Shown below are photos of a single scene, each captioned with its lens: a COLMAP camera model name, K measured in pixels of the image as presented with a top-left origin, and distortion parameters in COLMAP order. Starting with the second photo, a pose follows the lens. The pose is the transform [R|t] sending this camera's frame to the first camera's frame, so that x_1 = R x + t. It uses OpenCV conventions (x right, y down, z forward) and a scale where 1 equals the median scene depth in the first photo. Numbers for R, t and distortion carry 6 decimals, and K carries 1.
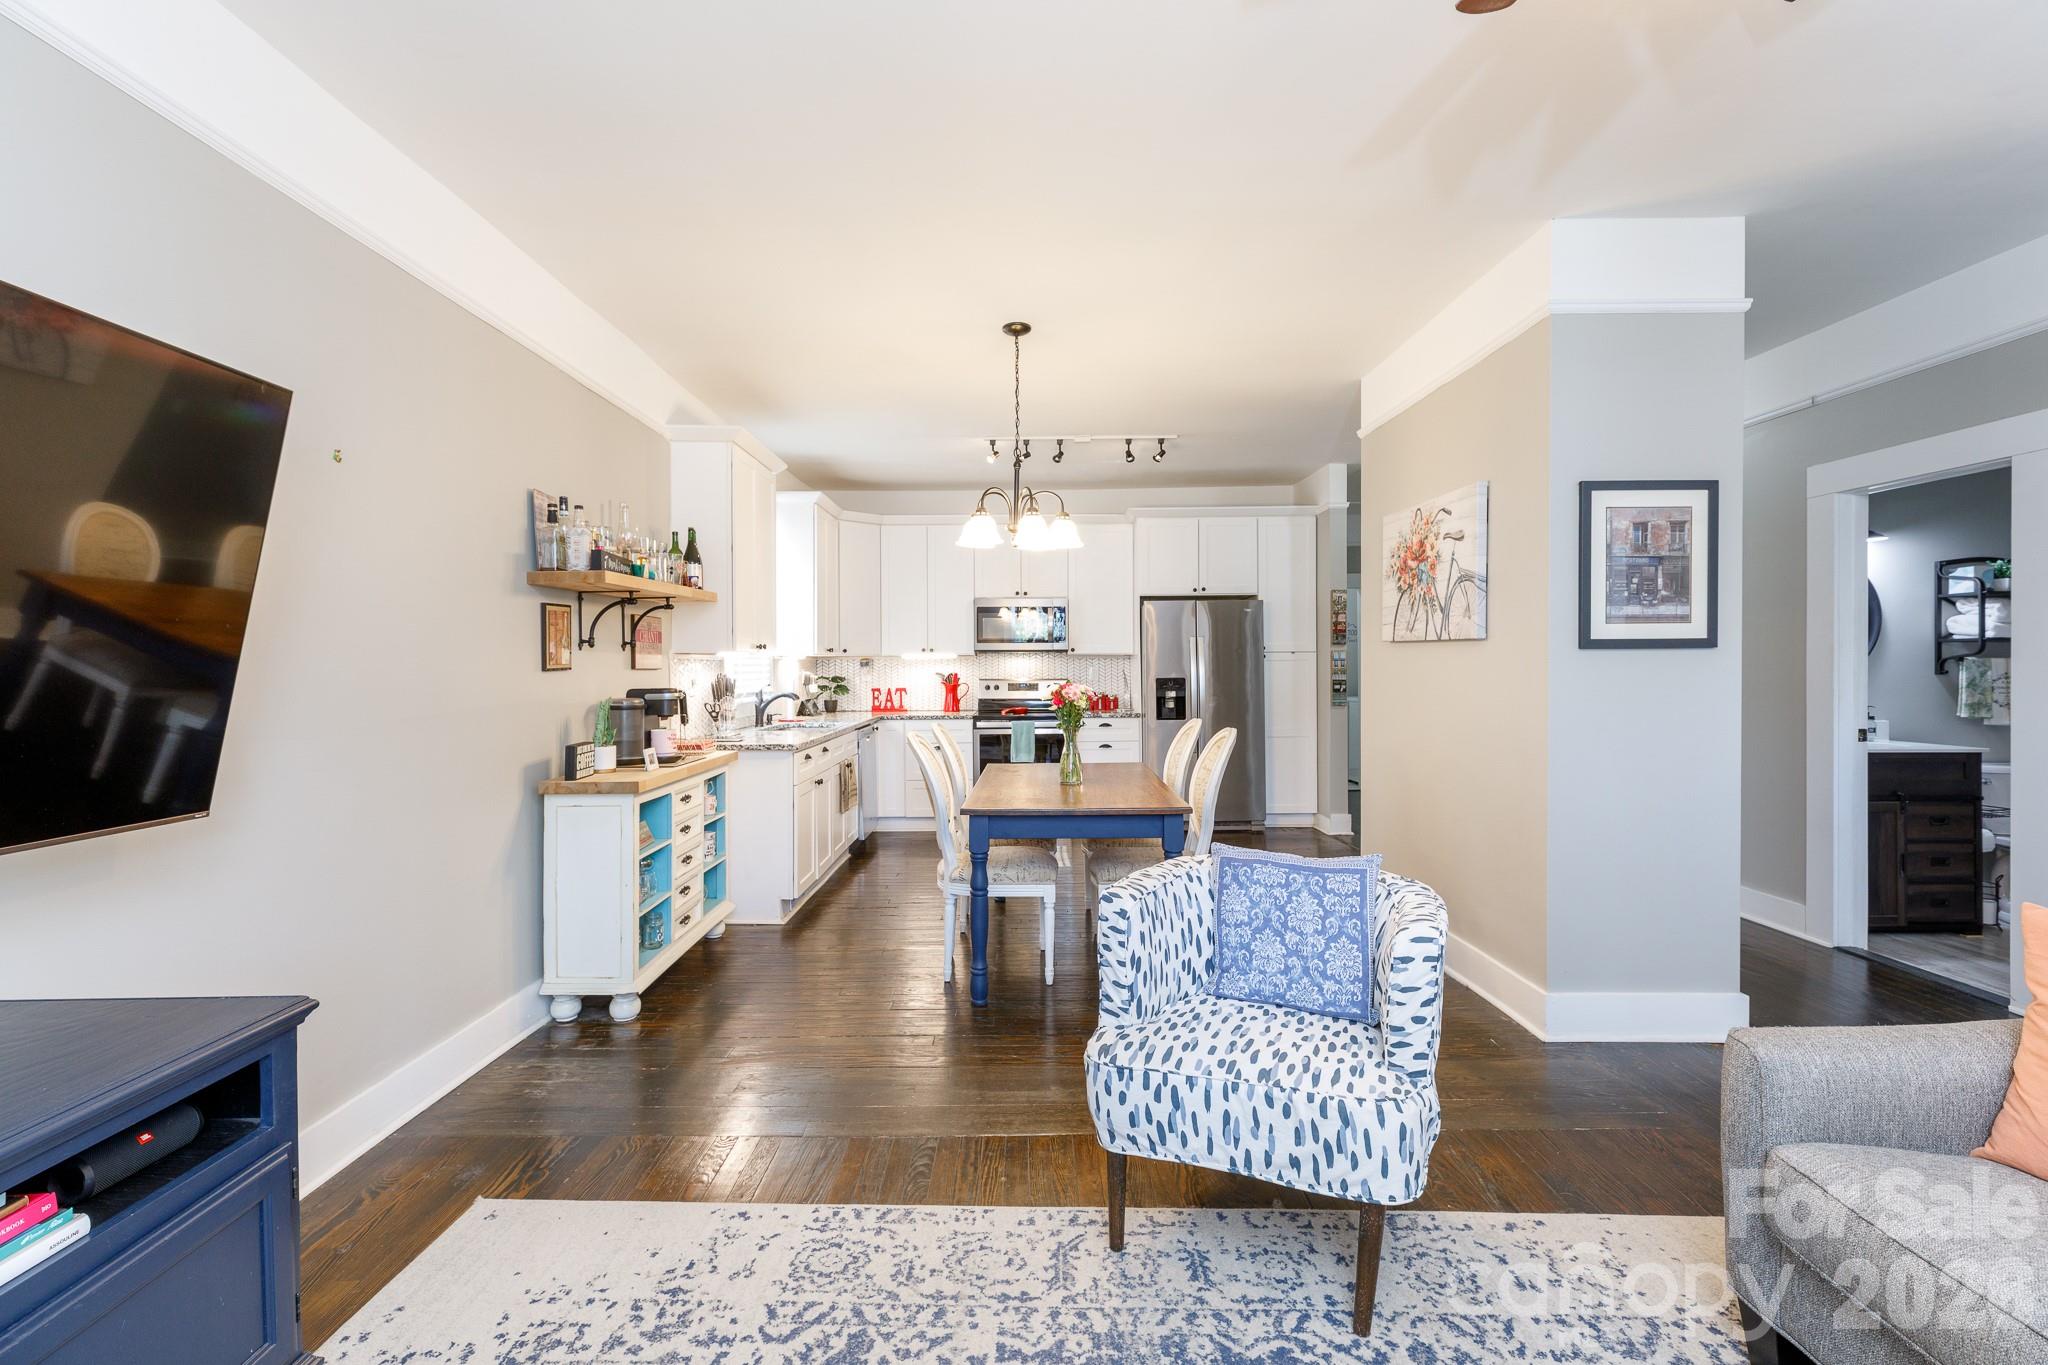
lens RADIAL K [[921.8, 0, 1019.0], [0, 921.8, 660.7], [0, 0, 1]] dist [0.002465, 0.000723]
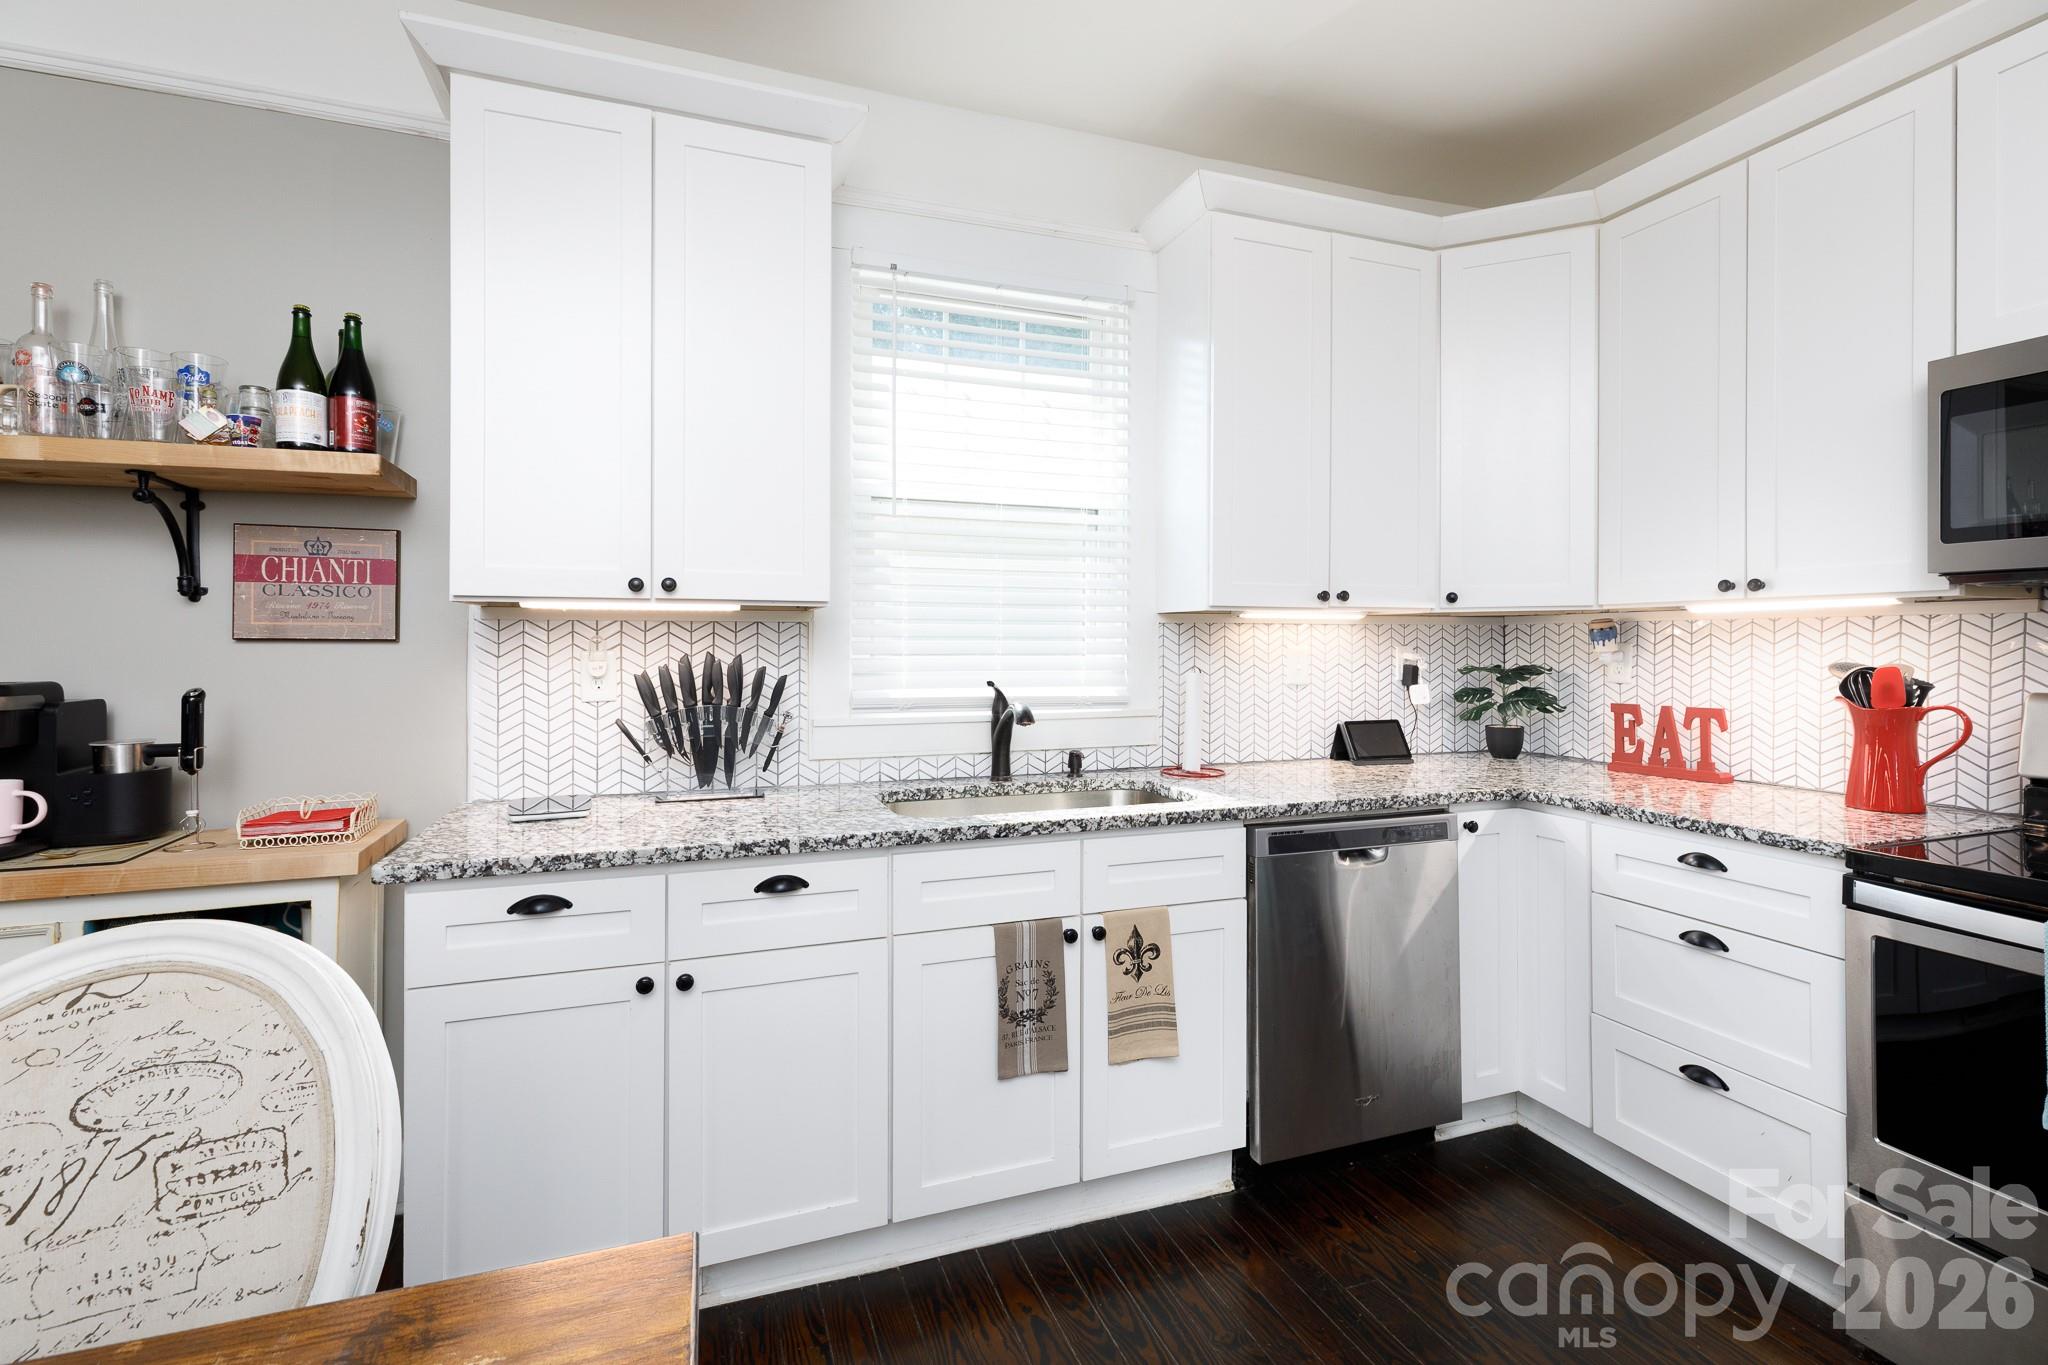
lens RADIAL K [[921.8, 0, 1025.7], [0, 921.8, 641.1], [0, 0, 1]] dist [0.002465, 0.000723]
pose [[0.351824, 0.003559, -0.936059, 0.176872], [0.000652, 0.999992, 0.004047, 0.008399], [0.936066, -0.002034, 0.351819, 1.265699]]
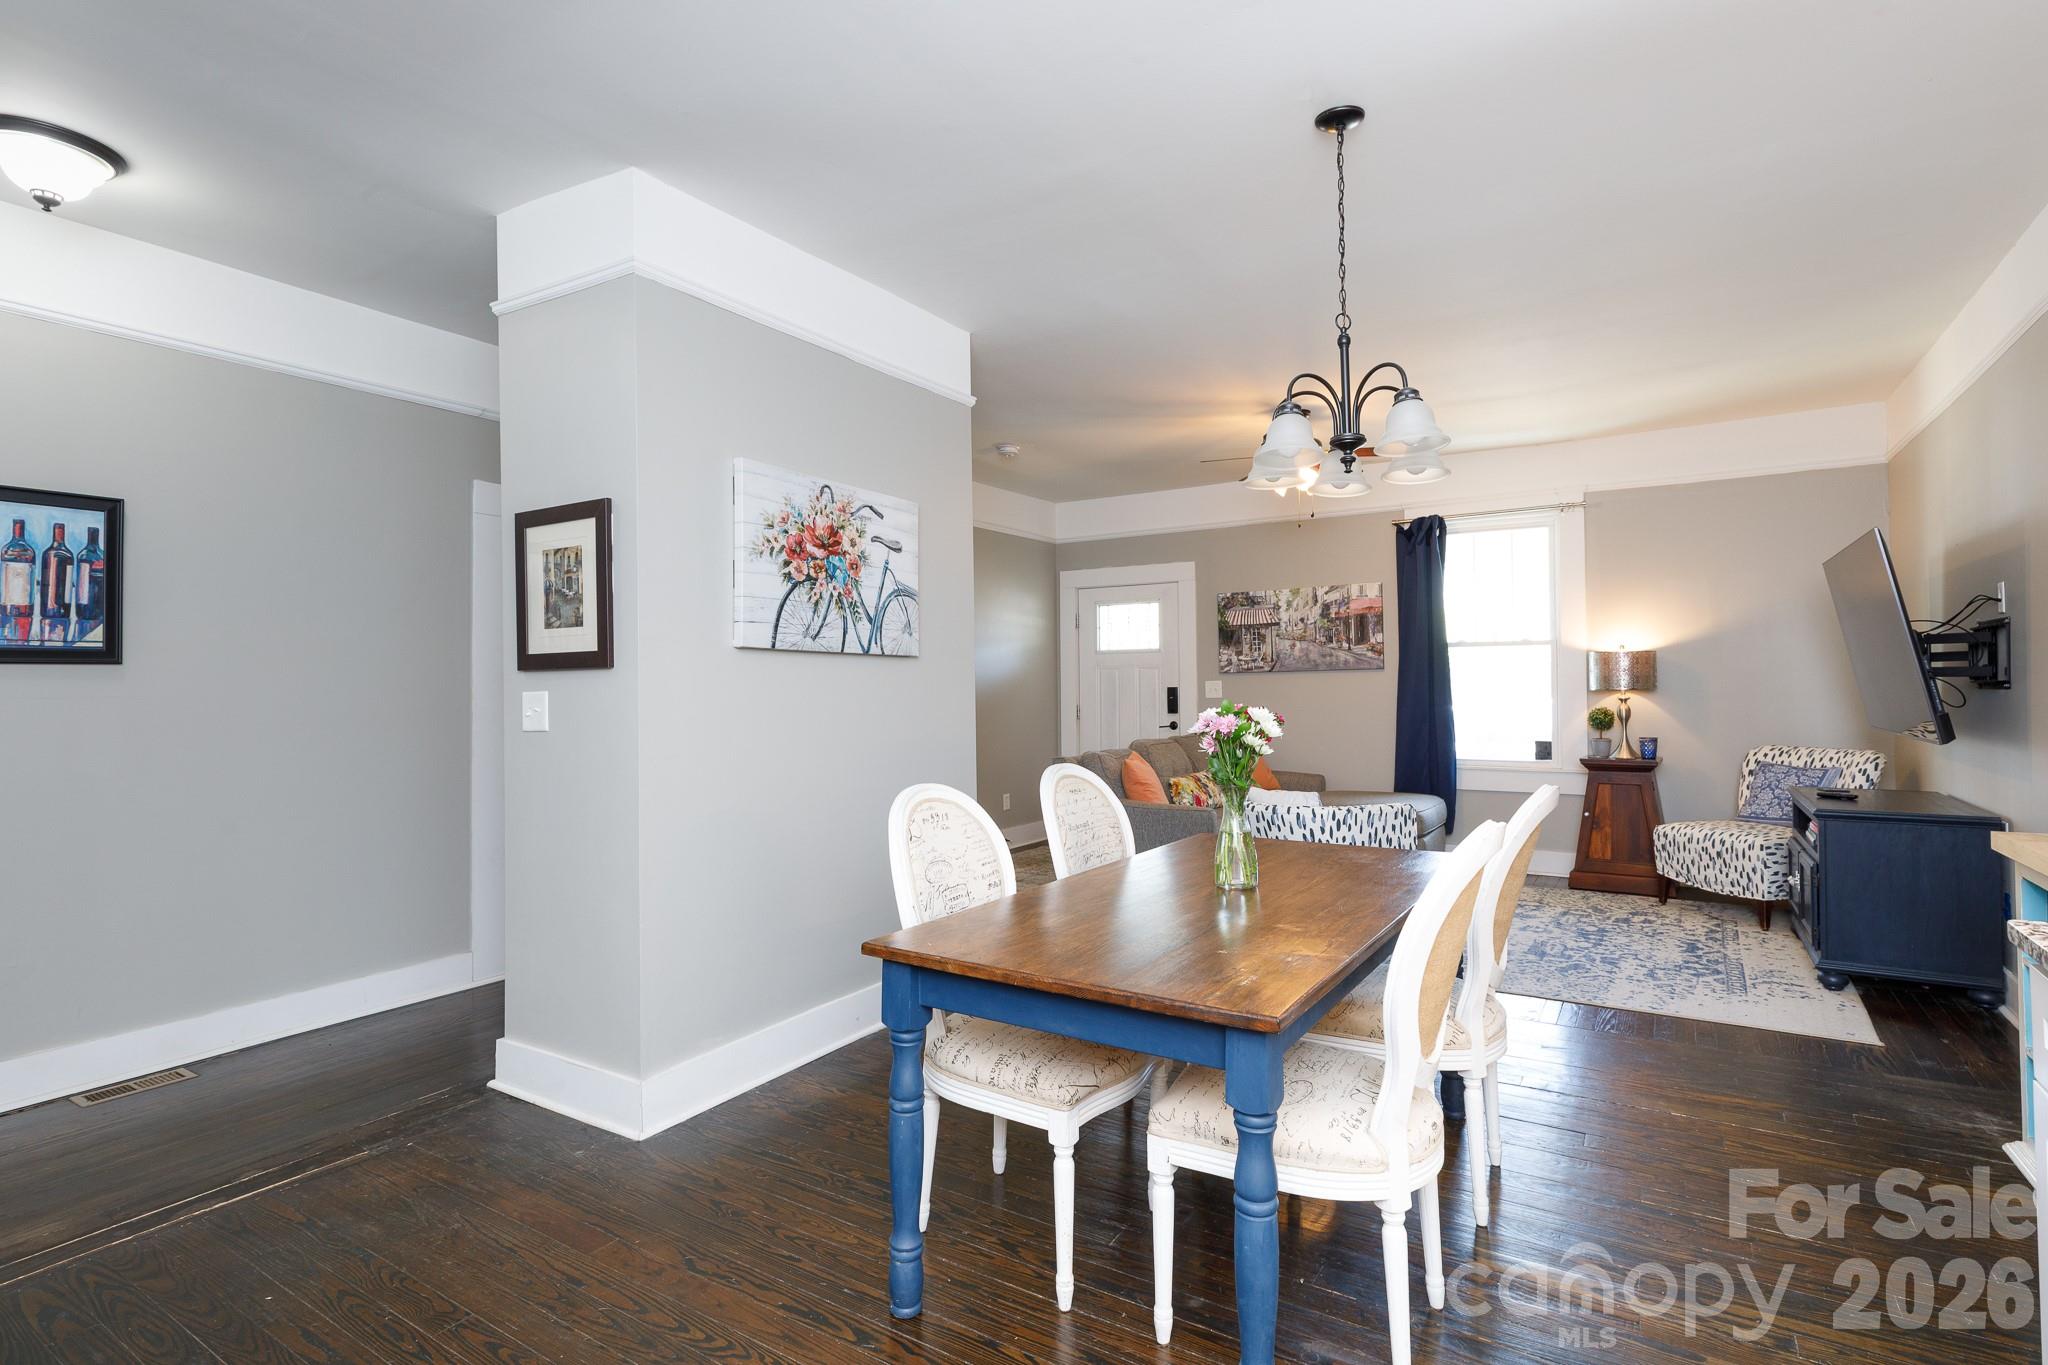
lens RADIAL K [[1023.0, 0, 1042.0], [0, 1023.0, 667.1], [0, 0, 1]] dist [0.003051, -0.005443]
pose [[-0.854362, 0.026133, 0.519021, -0.177404], [0.014863, 0.999555, -0.025862, 0.016559], [-0.519466, -0.014381, -0.854370, 1.651682]]
